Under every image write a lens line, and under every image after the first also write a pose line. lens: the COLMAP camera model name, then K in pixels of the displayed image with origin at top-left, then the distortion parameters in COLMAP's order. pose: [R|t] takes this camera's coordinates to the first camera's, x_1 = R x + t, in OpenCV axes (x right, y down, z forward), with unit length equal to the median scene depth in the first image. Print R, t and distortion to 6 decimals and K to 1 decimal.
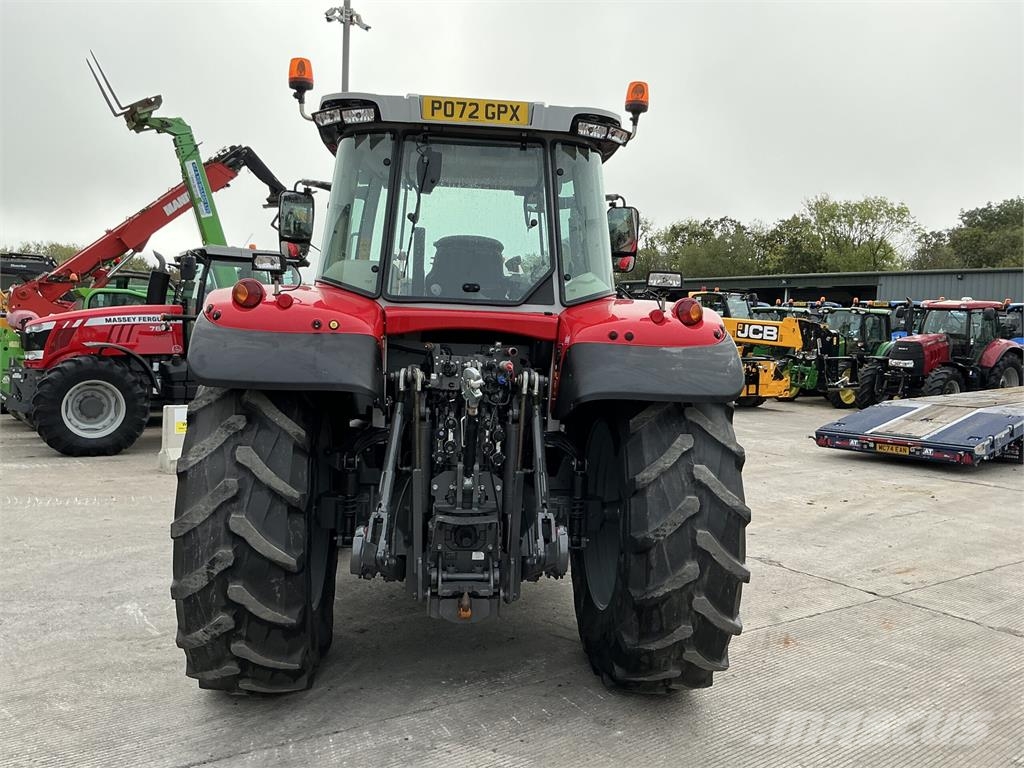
lens RADIAL K [[849.2, 0, 512.0], [0, 849.2, 384.0], [0, 0, 1]] dist [0.157475, -0.321340]
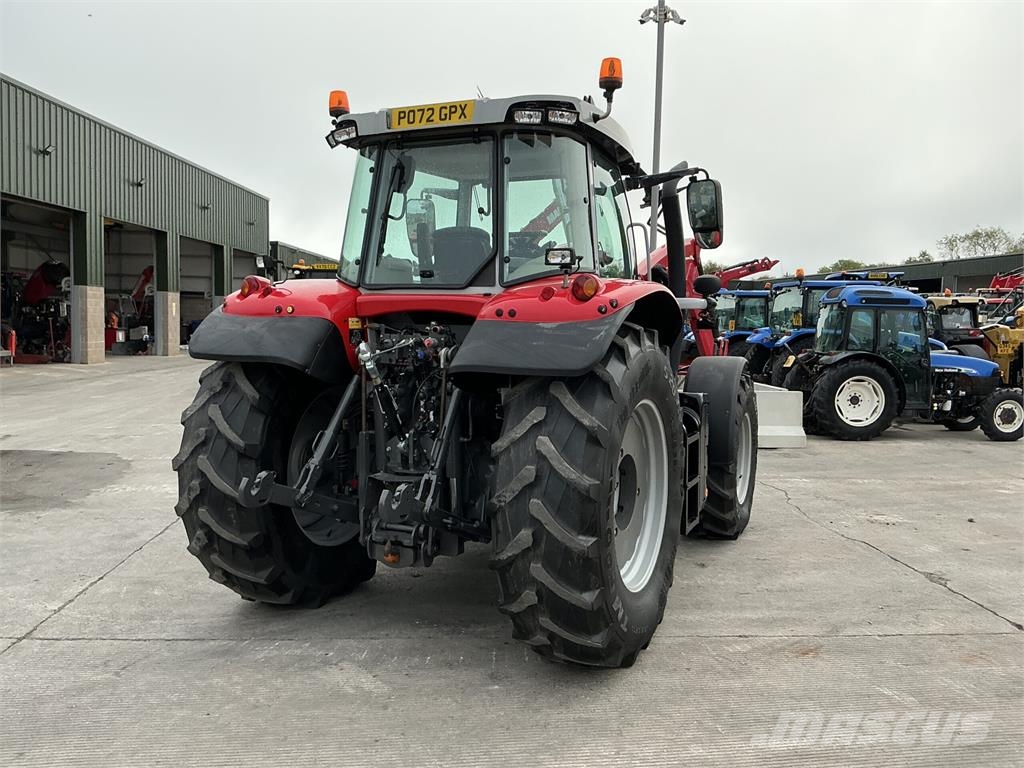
lens RADIAL K [[849.2, 0, 512.0], [0, 849.2, 384.0], [0, 0, 1]] dist [0.157475, -0.321340]
pose [[0.856660, 0.015250, -0.515657, 0.628353], [-0.012668, 0.999883, 0.008525, 0.020763], [0.515727, -0.000771, 0.856753, 0.097039]]
